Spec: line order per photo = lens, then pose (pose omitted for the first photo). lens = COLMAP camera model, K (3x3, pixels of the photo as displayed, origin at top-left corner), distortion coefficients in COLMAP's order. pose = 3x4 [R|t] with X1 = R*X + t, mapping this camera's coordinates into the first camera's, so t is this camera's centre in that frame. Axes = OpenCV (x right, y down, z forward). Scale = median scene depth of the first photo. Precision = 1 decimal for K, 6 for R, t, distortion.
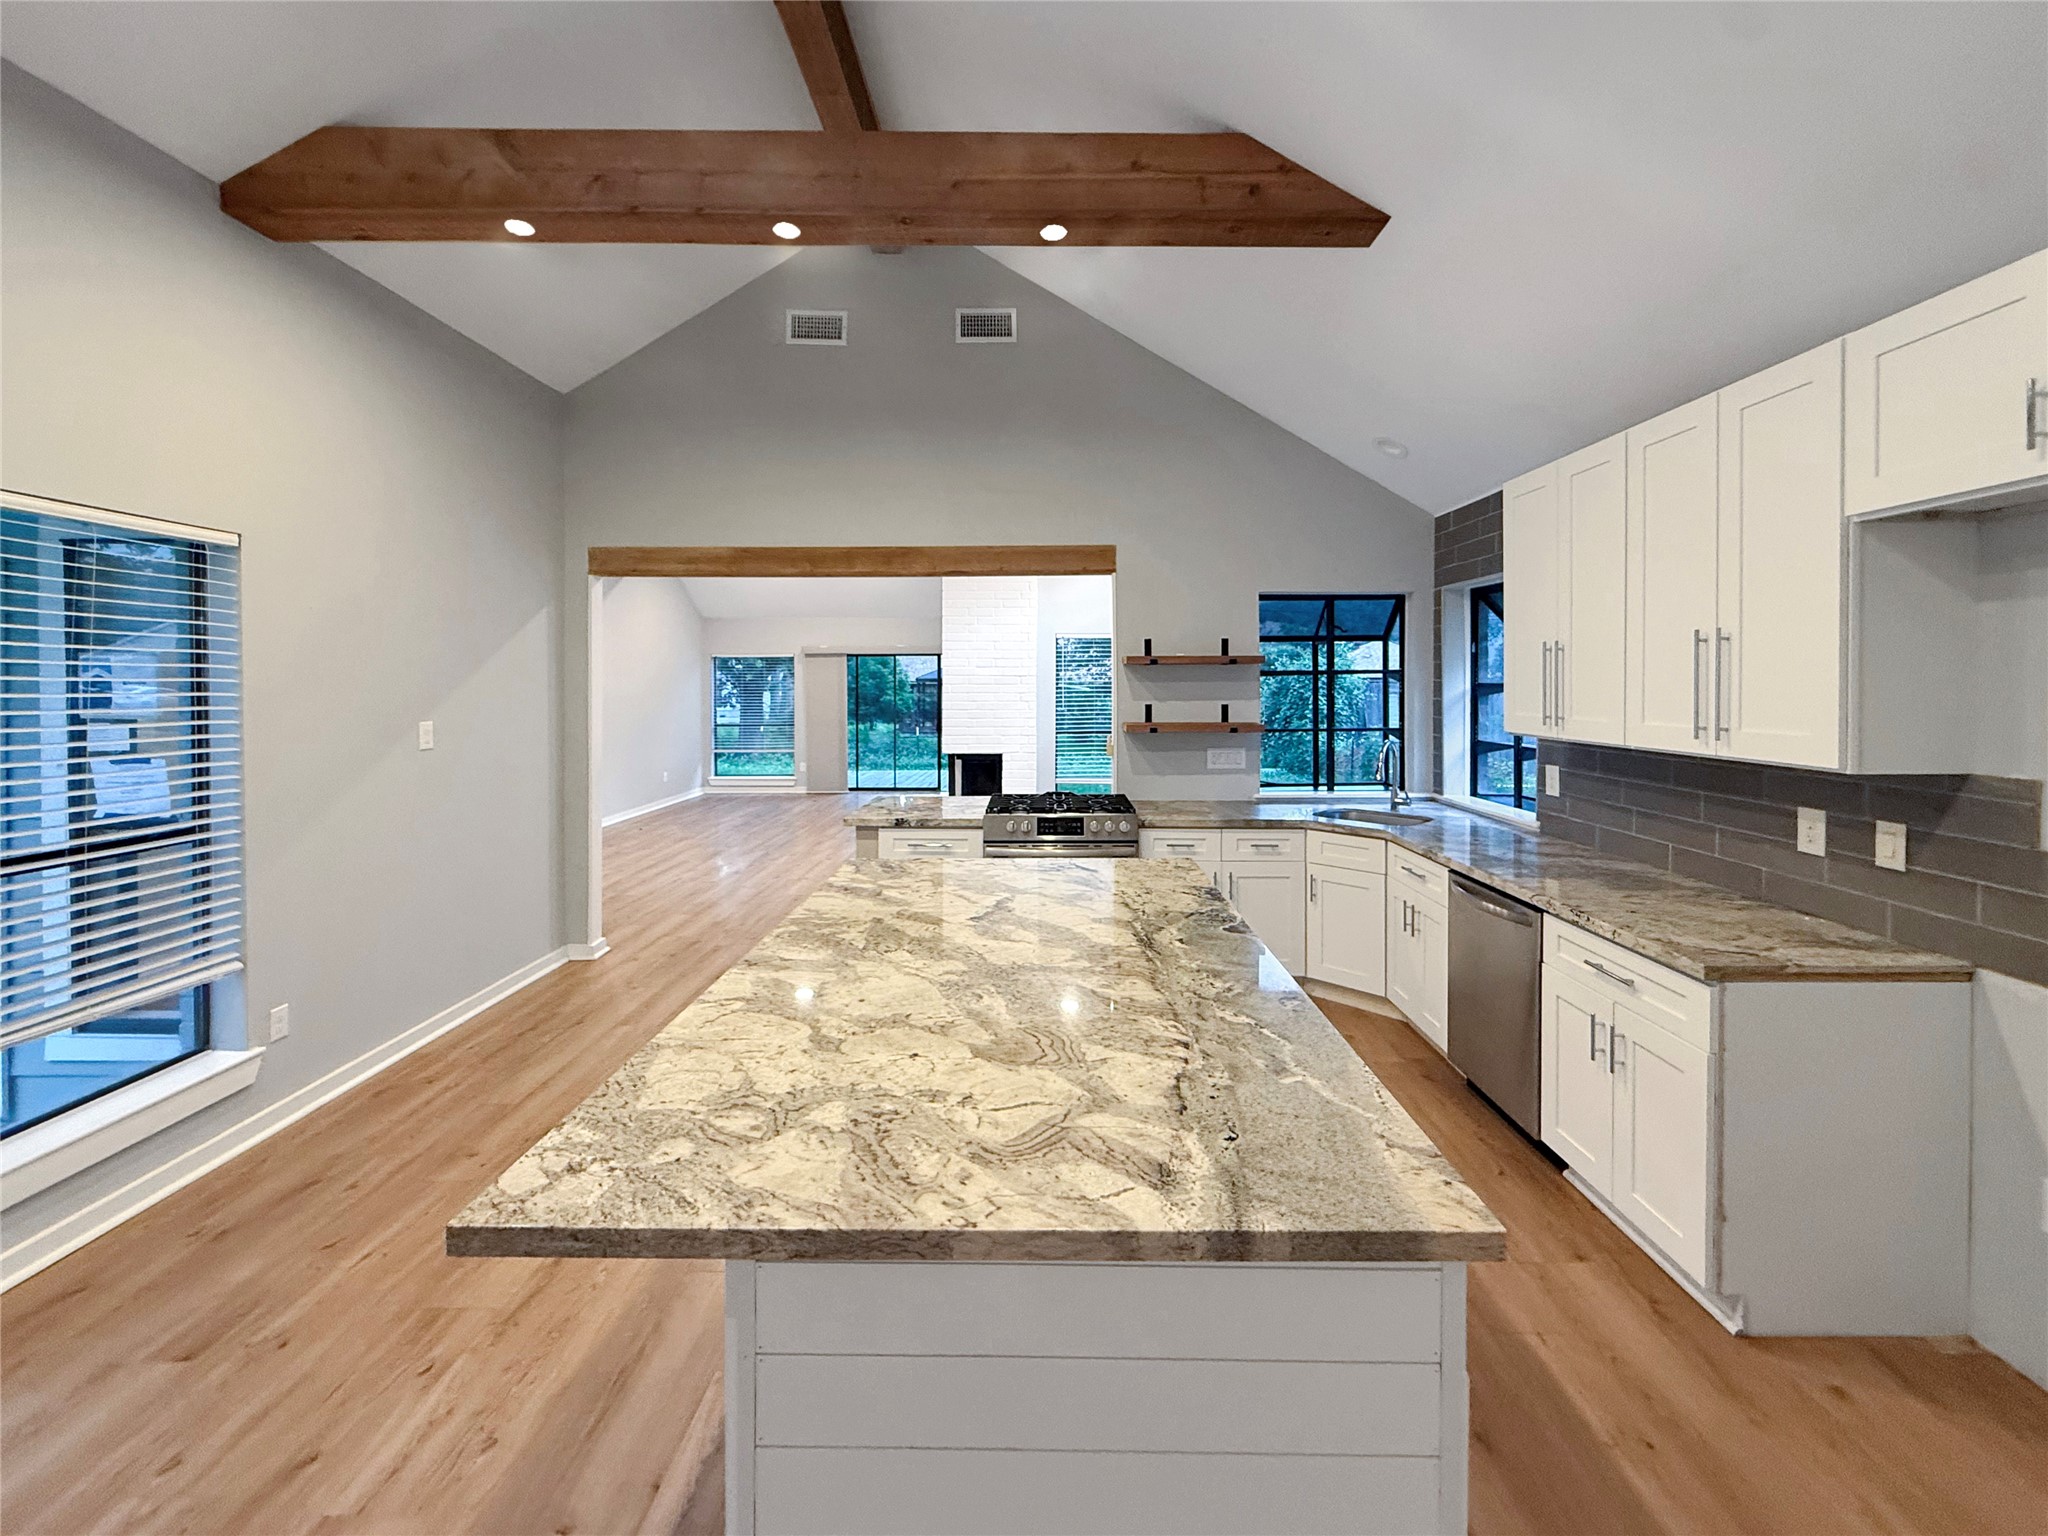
lens RADIAL K [[829.8, 0, 1032.1], [0, 829.8, 684.1], [0, 0, 1]] dist [-0.000477, 0.000241]
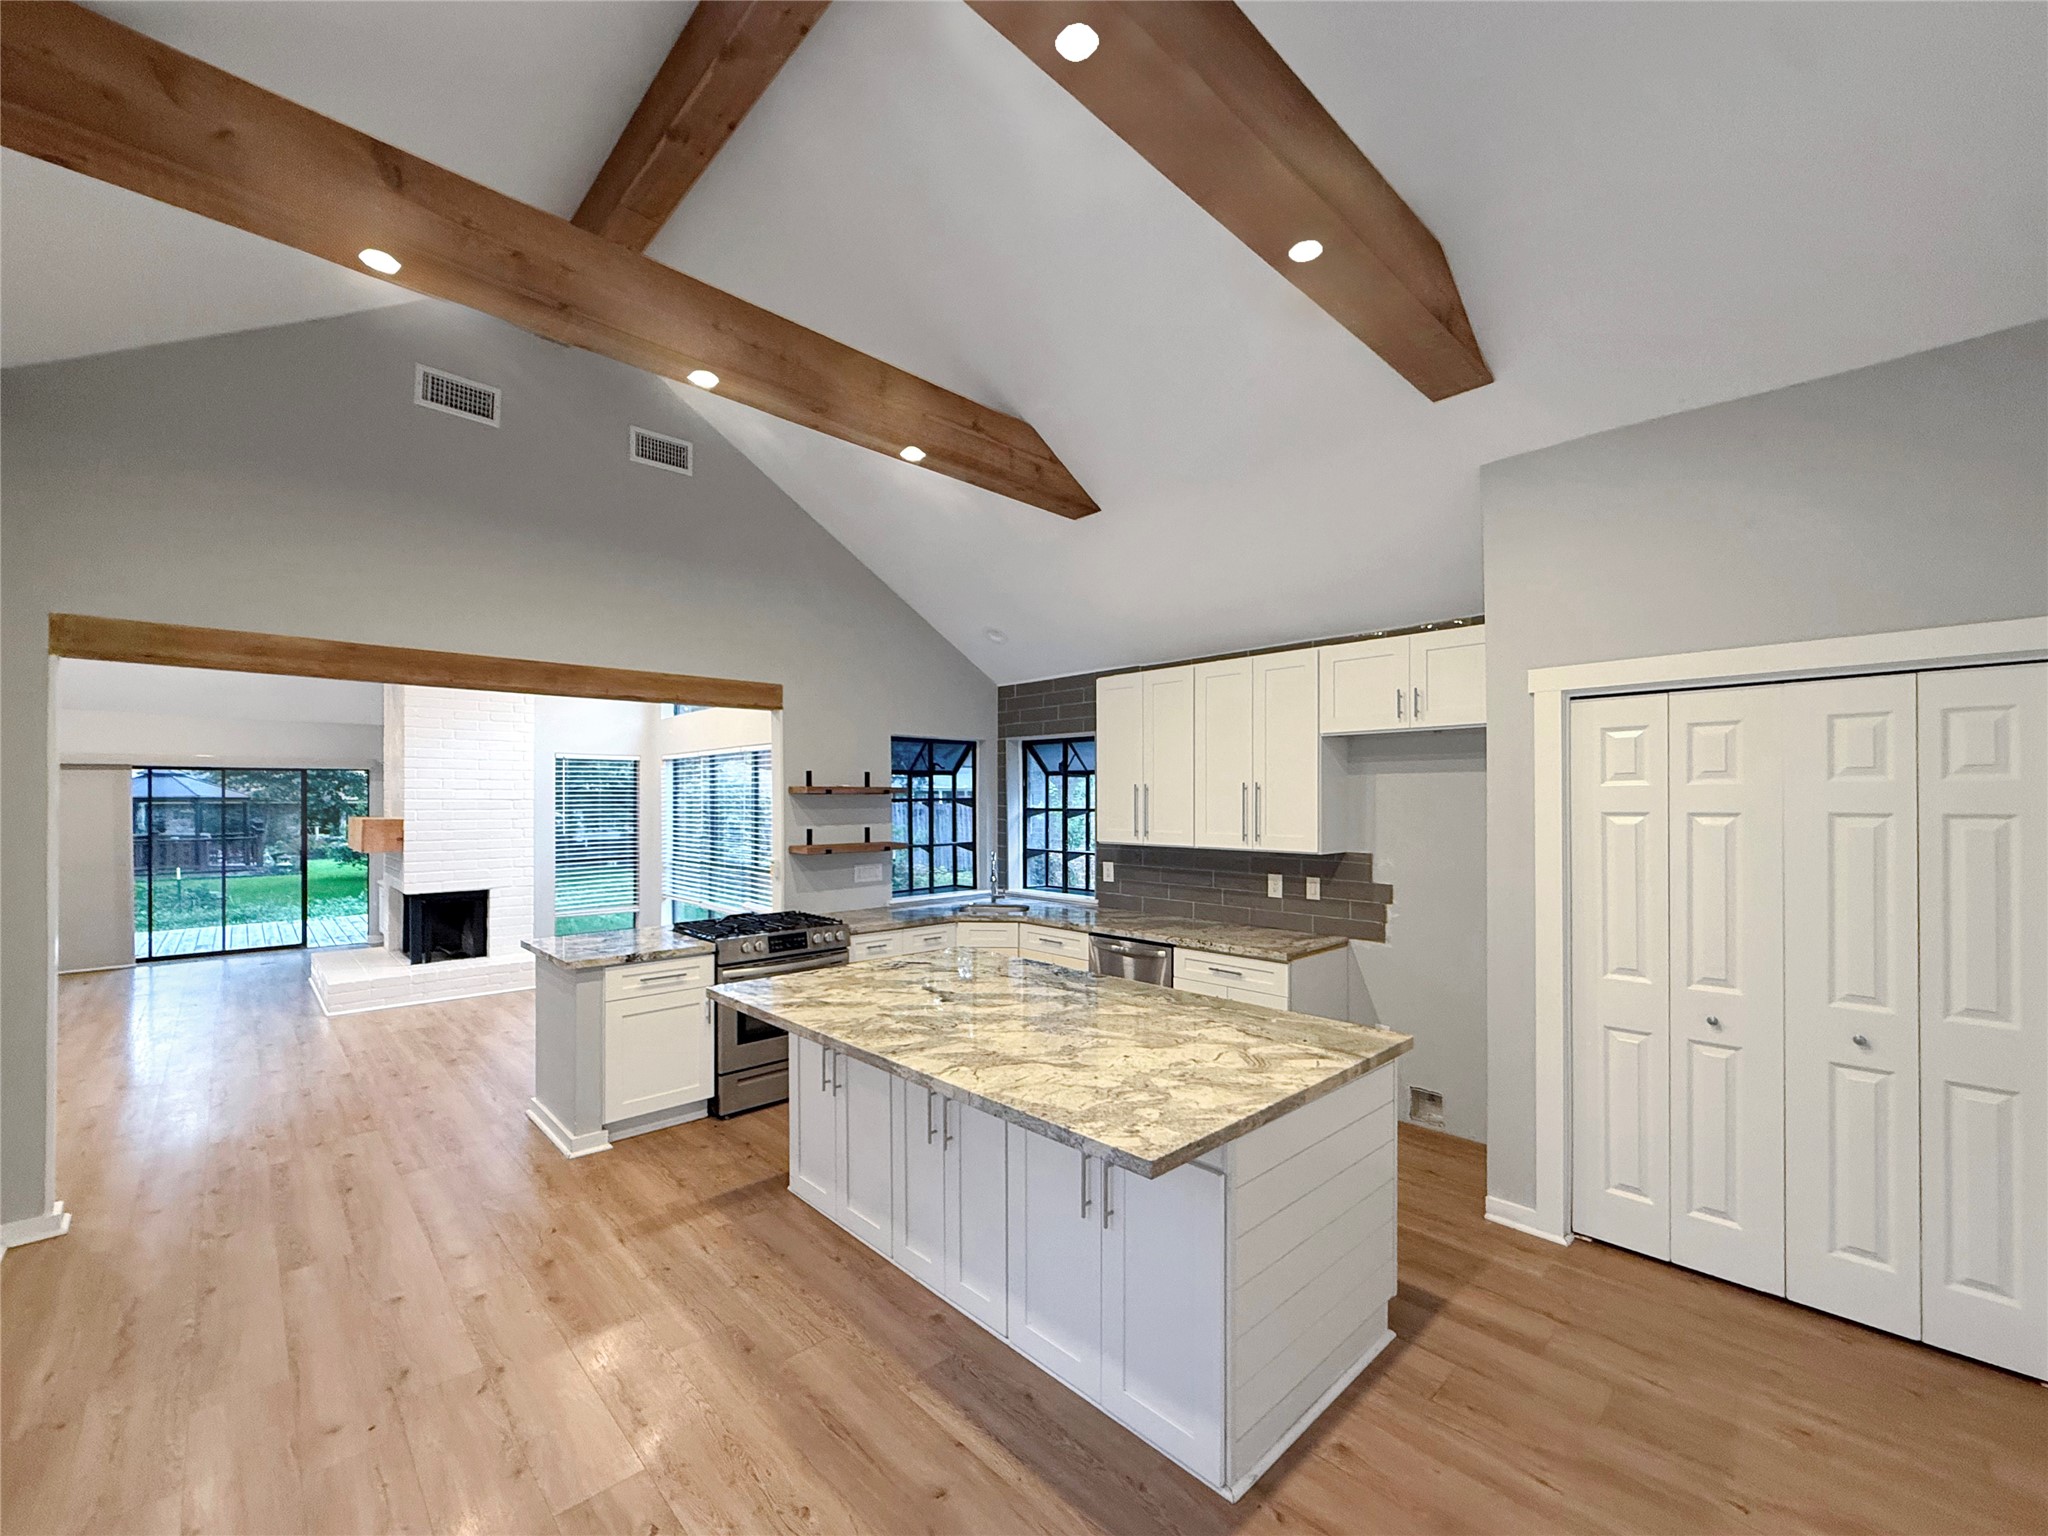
lens RADIAL K [[829.8, 0, 1004.0], [0, 829.8, 791.5], [0, 0, 1]] dist [-0.000477, 0.000241]
pose [[0.732258, 0.006055, 0.681000, -0.783467], [0.002558, 0.999929, -0.011641, -0.022690], [-0.681022, 0.010266, 0.732191, -0.003208]]
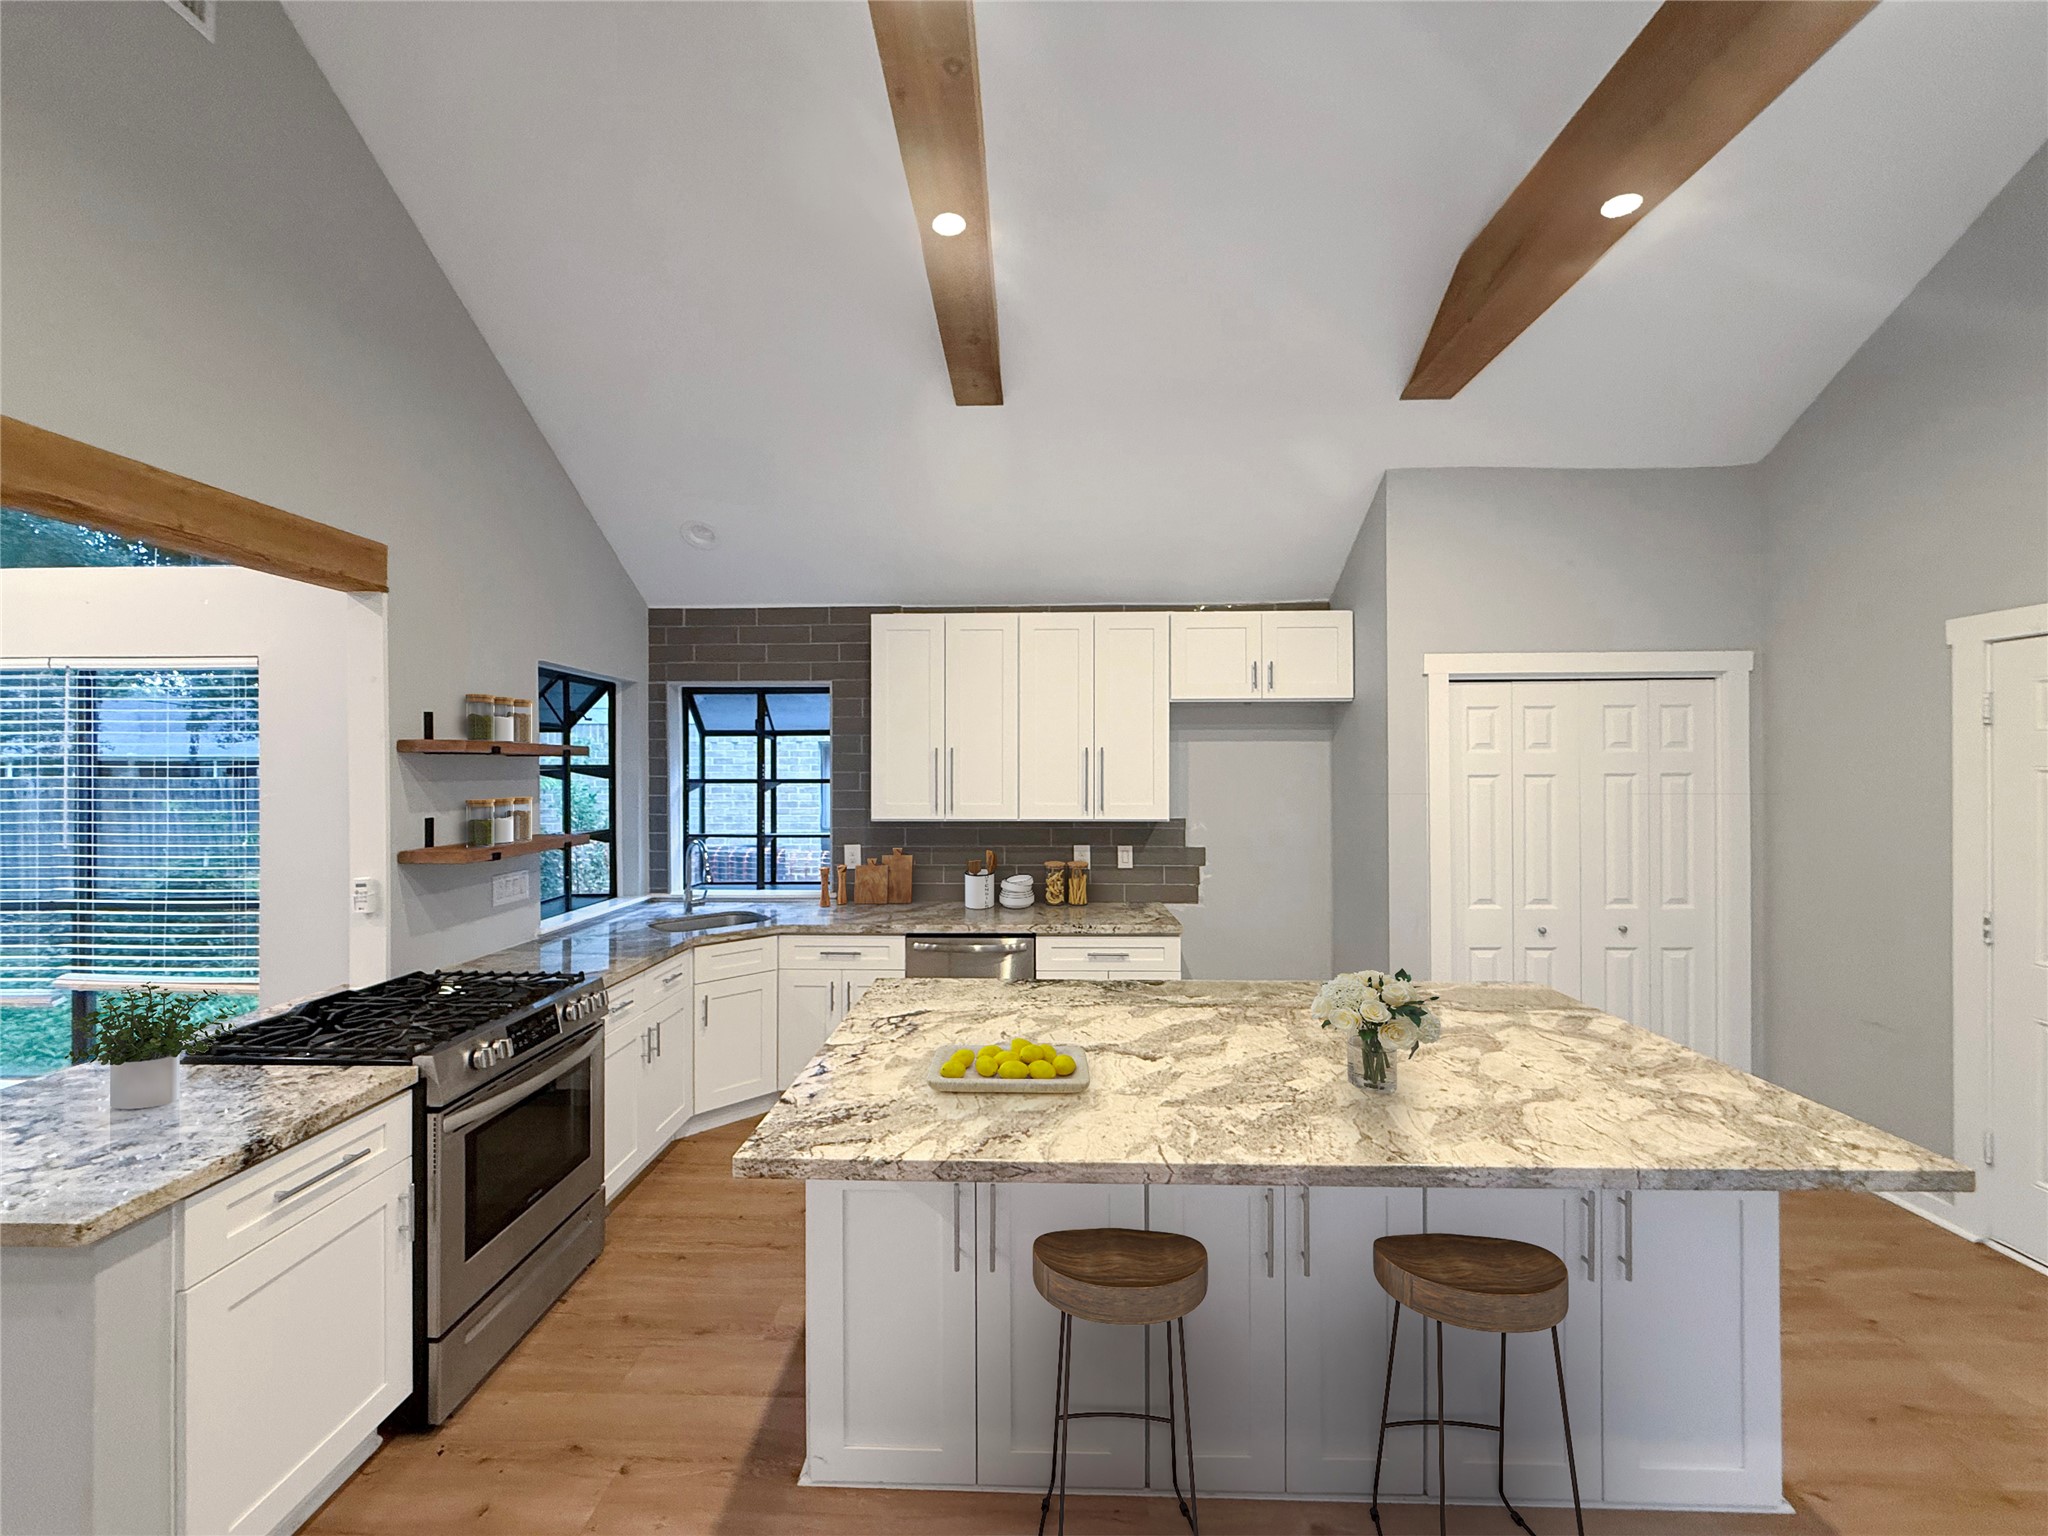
lens RADIAL K [[829.8, 0, 1005.5], [0, 829.8, 766.5], [0, 0, 1]] dist [-0.000477, 0.000241]
pose [[0.032255, 0.006818, 0.999456, -0.837813], [0.004186, 0.999967, -0.006957, -0.013701], [-0.999471, 0.004408, 0.032225, 1.001363]]
